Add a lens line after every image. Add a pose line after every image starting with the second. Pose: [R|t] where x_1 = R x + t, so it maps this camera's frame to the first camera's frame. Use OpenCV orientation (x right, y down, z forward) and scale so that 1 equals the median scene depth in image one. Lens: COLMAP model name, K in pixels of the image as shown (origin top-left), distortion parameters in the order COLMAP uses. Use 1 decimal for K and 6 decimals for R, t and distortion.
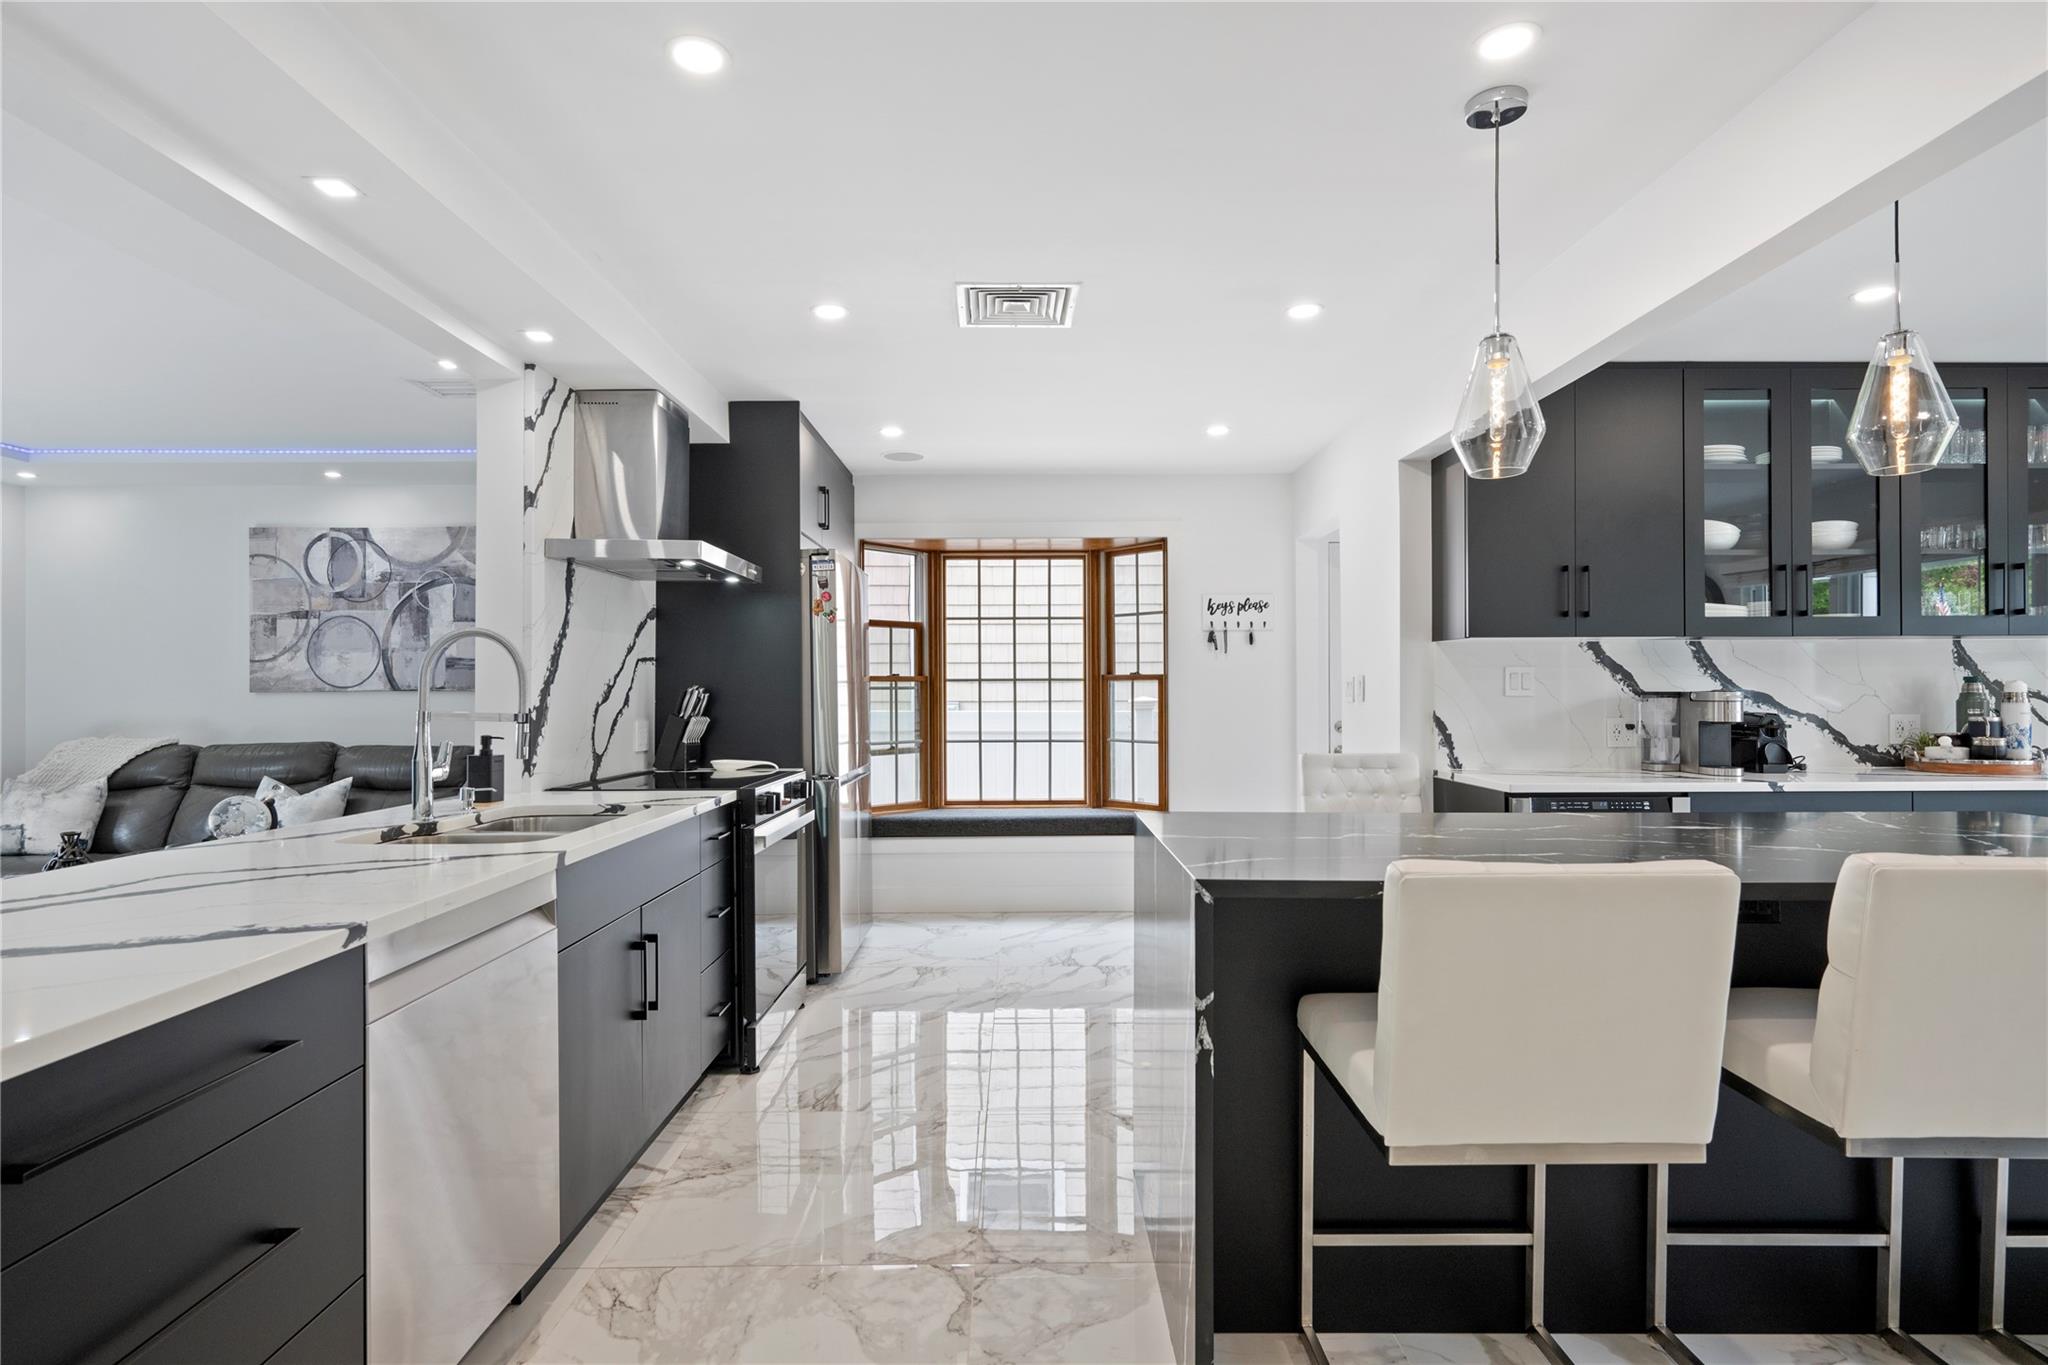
lens RADIAL K [[1029.0, 0, 1013.9], [0, 1029.0, 684.9], [0, 0, 1]] dist [-0.001401, 0.001967]
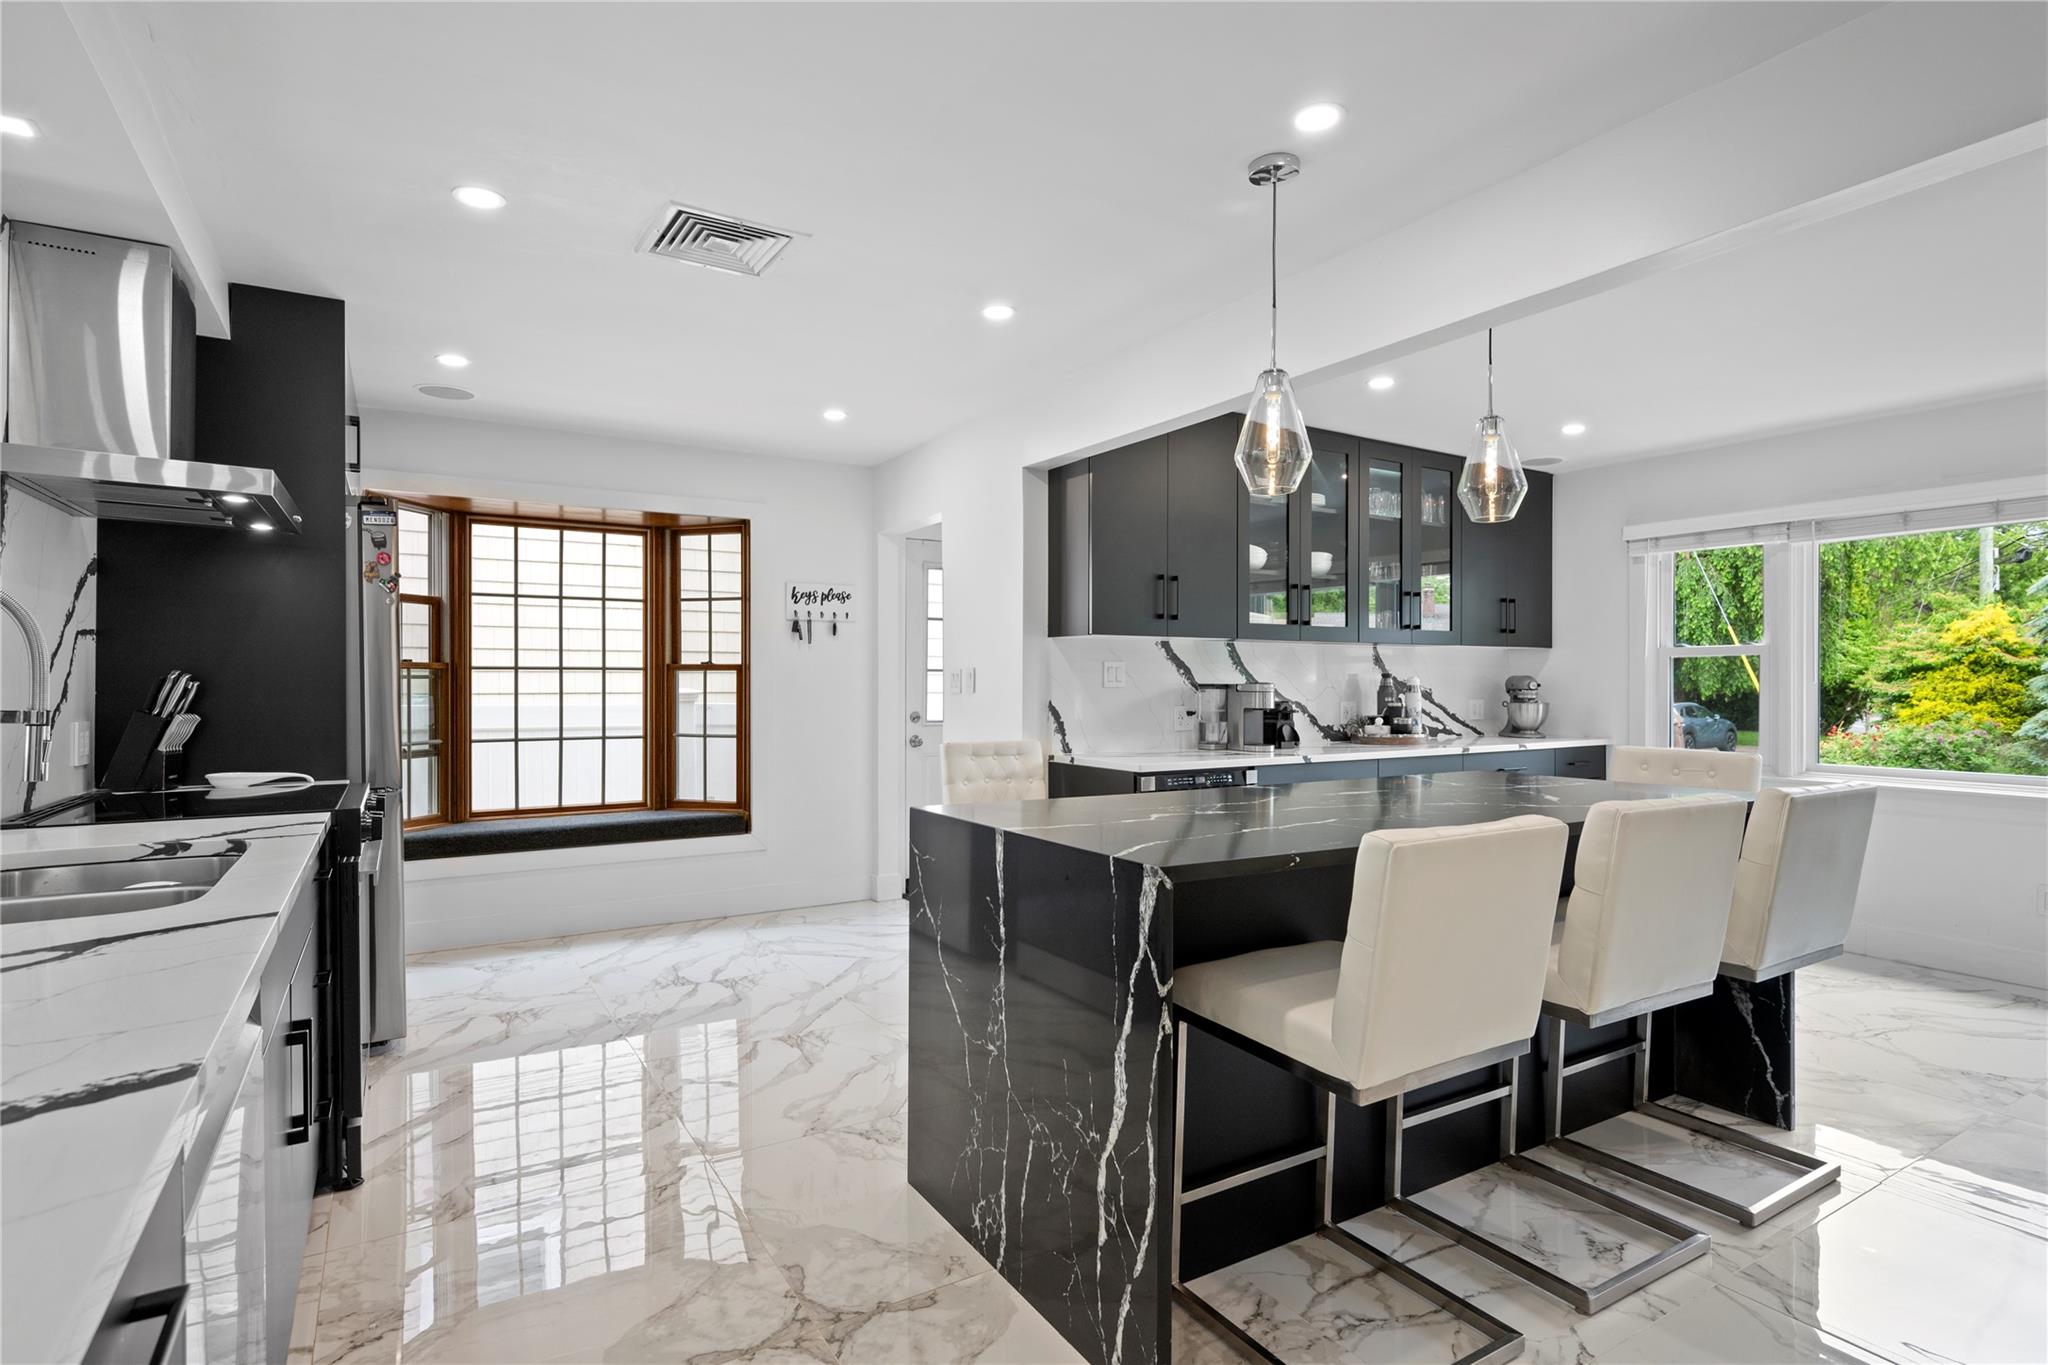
lens RADIAL K [[1029.0, 0, 1020.3], [0, 1029.0, 685.1], [0, 0, 1]] dist [-0.001401, 0.001967]
pose [[0.853403, 0.002905, 0.521243, -0.182827], [-0.006803, 0.999961, 0.005565, 0.002740], [-0.521207, -0.008295, 0.853390, 0.085014]]
